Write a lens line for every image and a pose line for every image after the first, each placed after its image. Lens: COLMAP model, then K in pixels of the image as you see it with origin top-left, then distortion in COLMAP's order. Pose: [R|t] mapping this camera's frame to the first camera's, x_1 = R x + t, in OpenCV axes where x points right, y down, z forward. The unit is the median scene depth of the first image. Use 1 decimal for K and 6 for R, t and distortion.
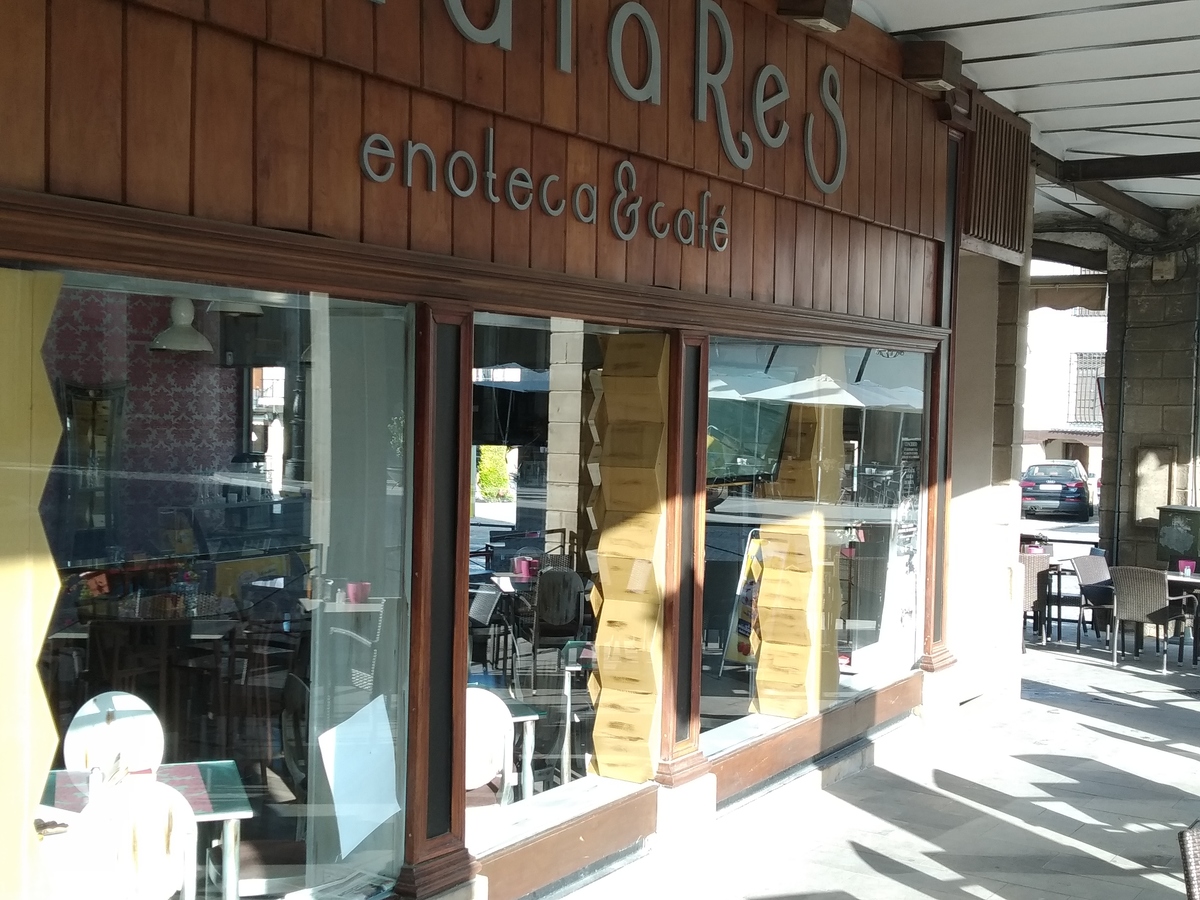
lens RADIAL K [[1539.8, 0, 602.3], [0, 1539.8, 450.8], [0, 0, 1]] dist [0.034183, 0.000000]
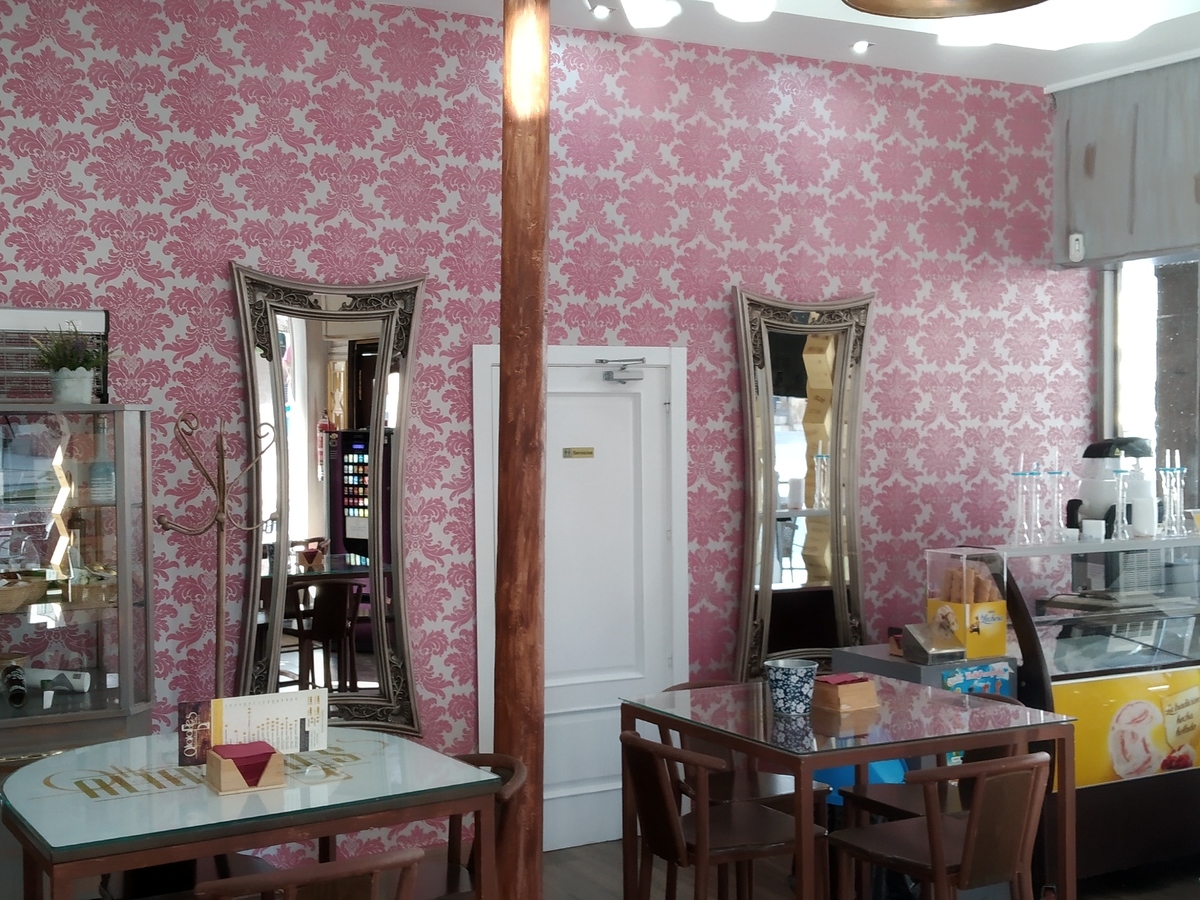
lens RADIAL K [[1539.8, 0, 603.1], [0, 1539.8, 449.0], [0, 0, 1]] dist [0.034183, 0.000000]
pose [[0.870516, -0.014579, -0.491924, -0.134192], [0.004063, 0.999740, -0.022438, 0.015337], [0.492124, 0.017534, 0.870349, 0.507643]]
